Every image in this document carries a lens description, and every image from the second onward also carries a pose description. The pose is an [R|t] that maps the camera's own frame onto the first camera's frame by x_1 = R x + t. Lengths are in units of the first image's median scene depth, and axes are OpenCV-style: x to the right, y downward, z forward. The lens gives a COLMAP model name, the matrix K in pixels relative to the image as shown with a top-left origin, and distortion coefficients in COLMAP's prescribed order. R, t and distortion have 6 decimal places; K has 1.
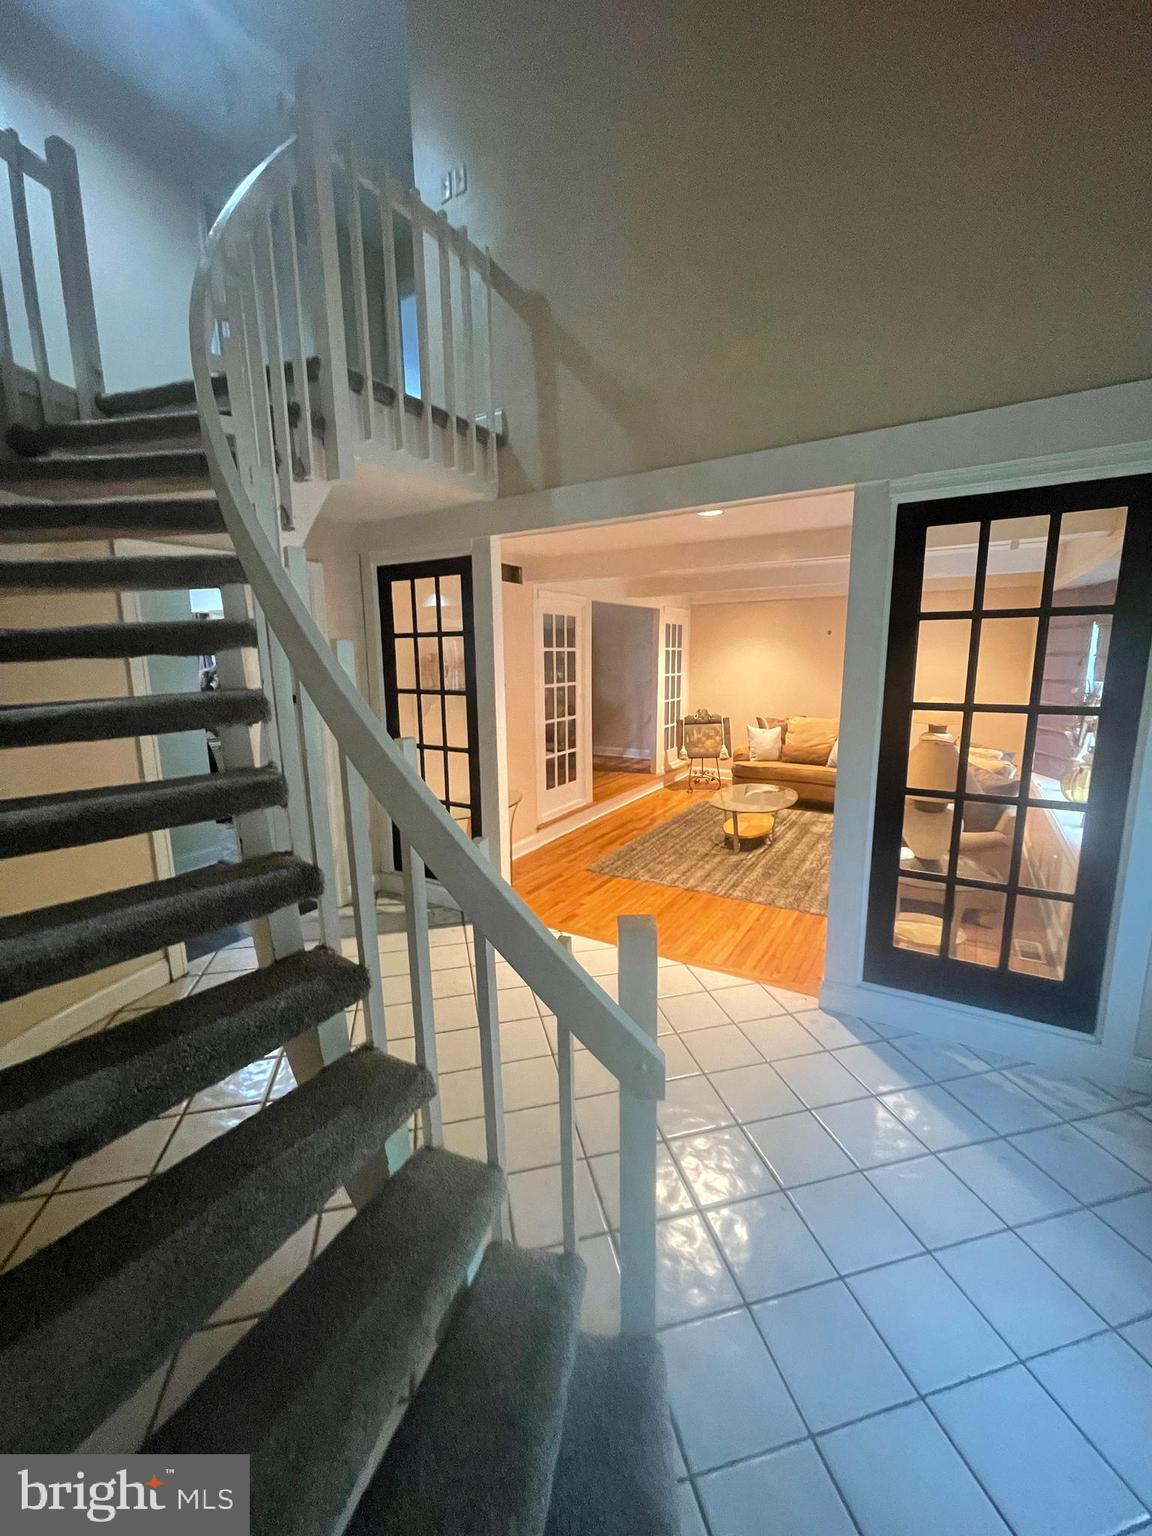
lens RADIAL K [[618.5, 0, 577.8], [0, 618.5, 773.7], [0, 0, 1]] dist [-0.002144, -0.000442]
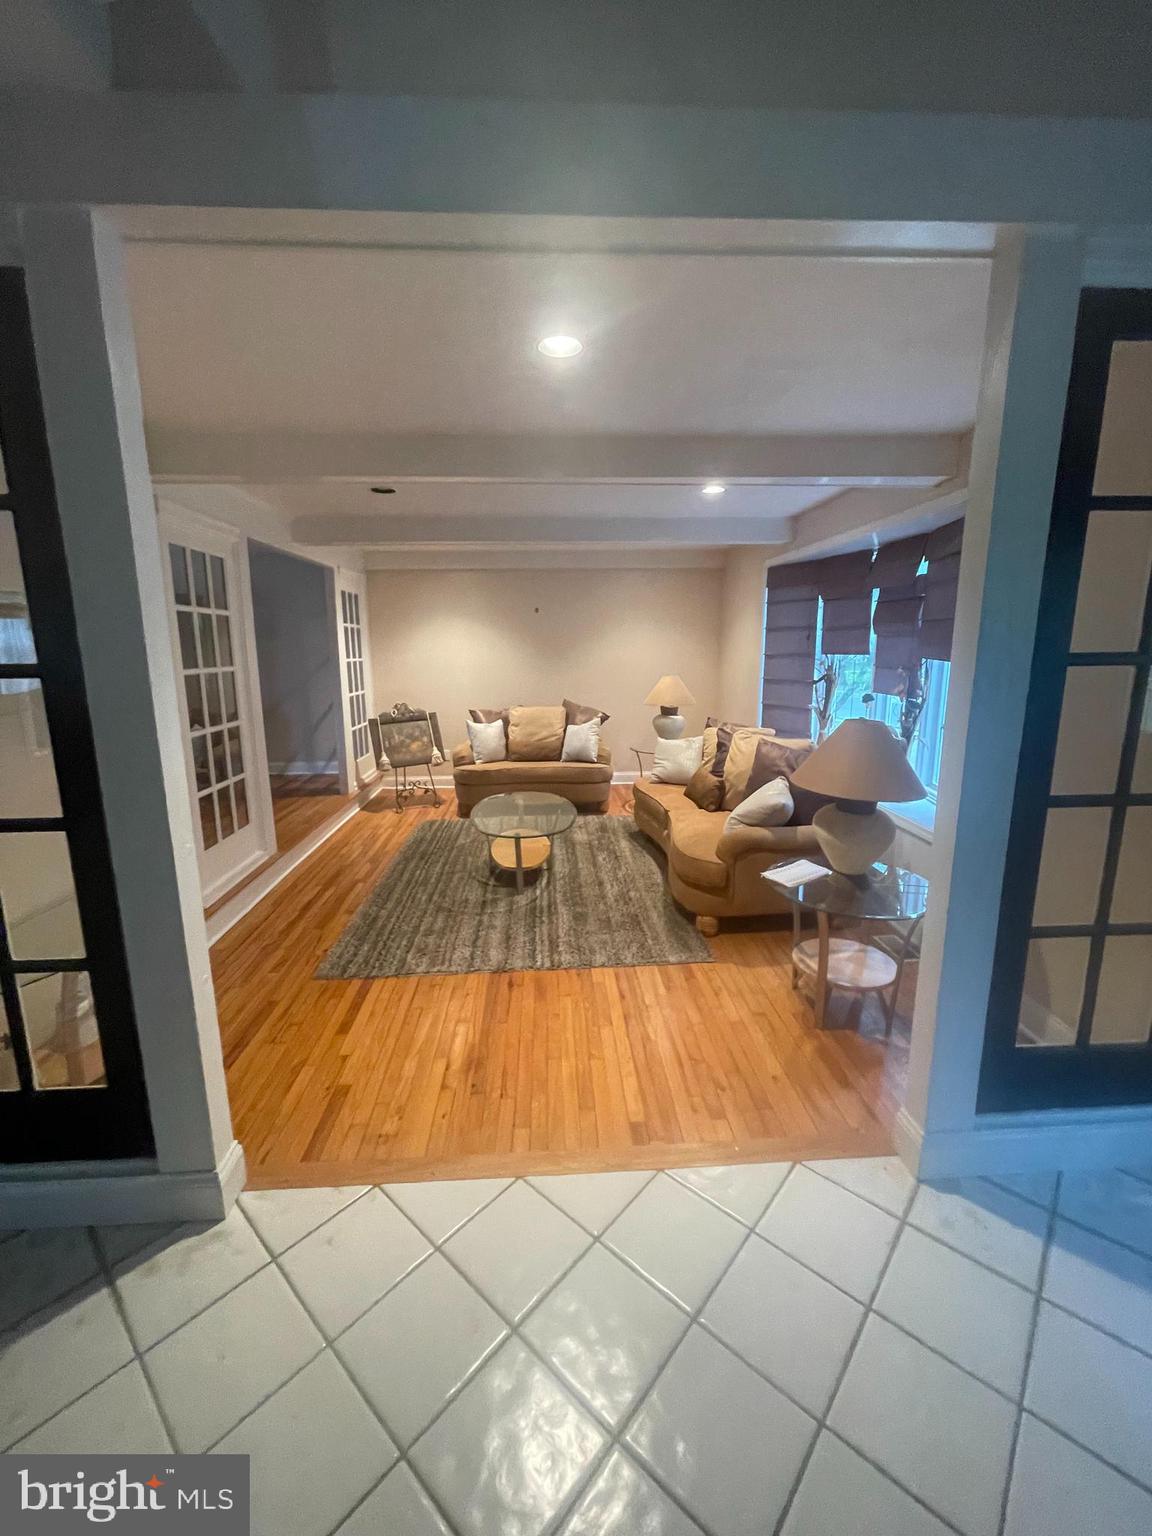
lens RADIAL K [[616.4, 0, 571.9], [0, 616.4, 762.5], [0, 0, 1]] dist [-0.000979, -0.000156]
pose [[0.825839, -0.100817, 0.554821, -0.073327], [0.107964, 0.993955, 0.019910, -0.028192], [-0.553474, 0.043458, 0.831732, 0.298247]]
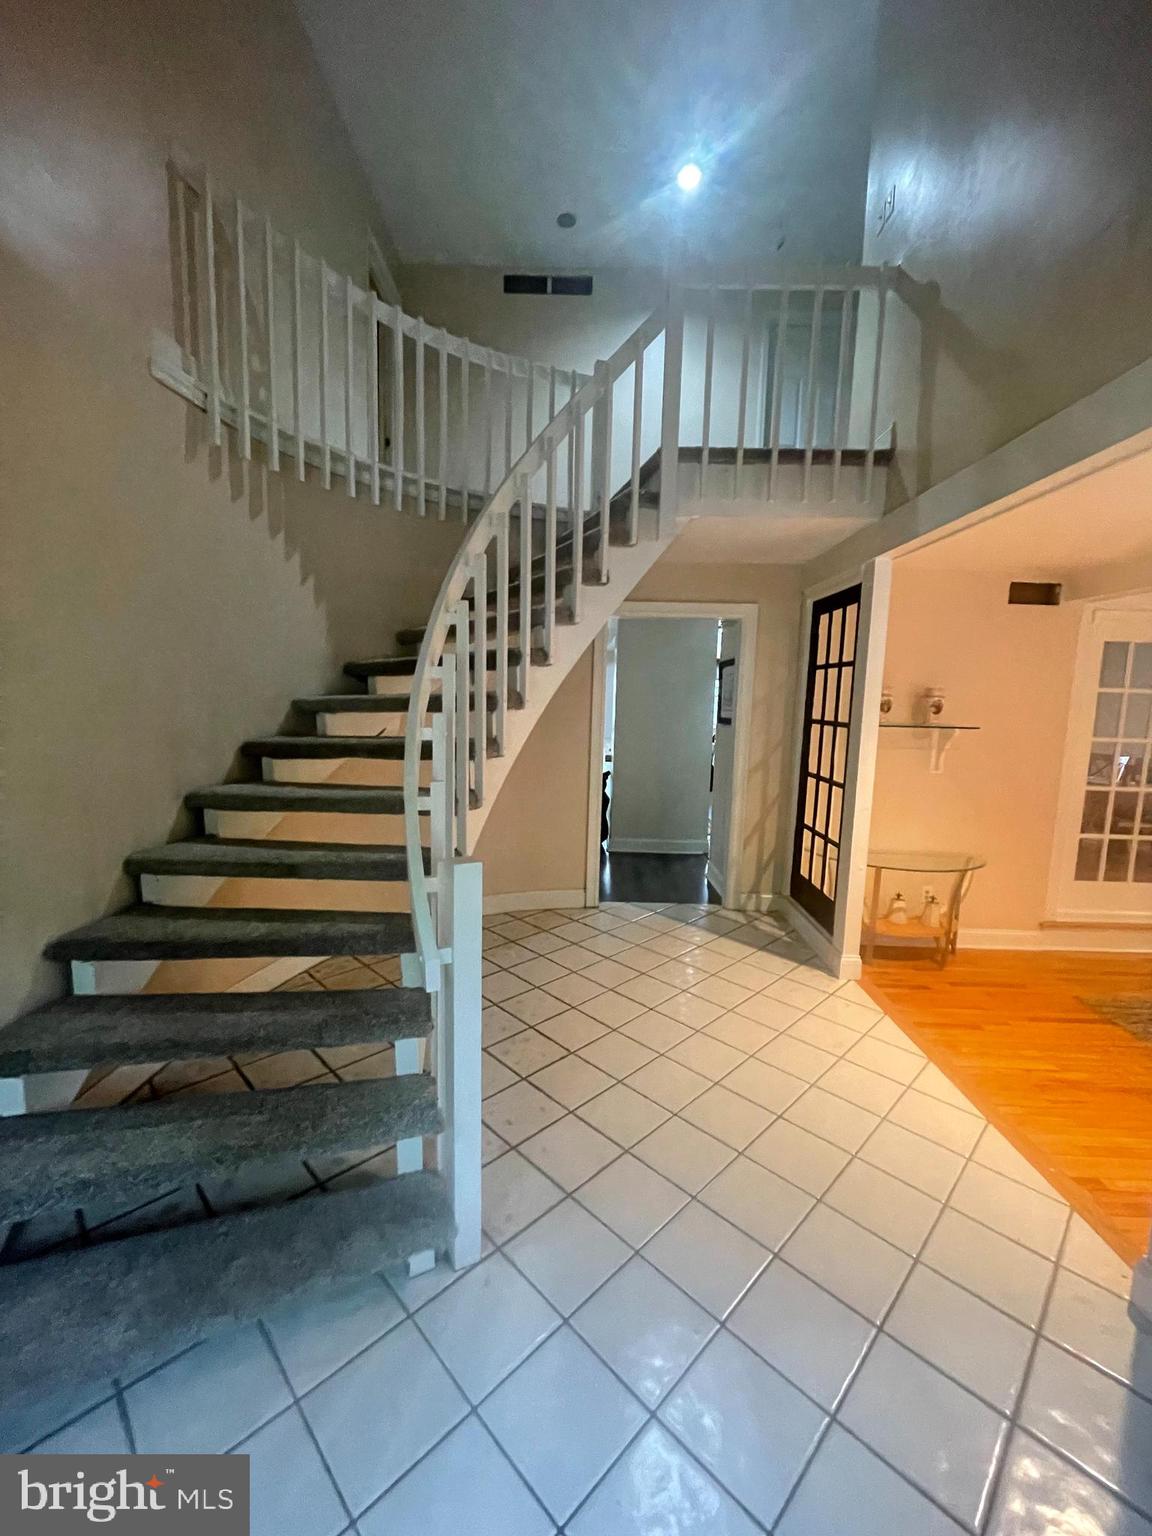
lens RADIAL K [[618.5, 0, 577.8], [0, 618.5, 773.7], [0, 0, 1]] dist [-0.002144, -0.000442]
pose [[0.505956, 0.131224, -0.852519, 0.241378], [-0.198280, 0.979586, 0.033107, -0.003494], [0.839460, 0.152287, 0.521646, 0.096624]]
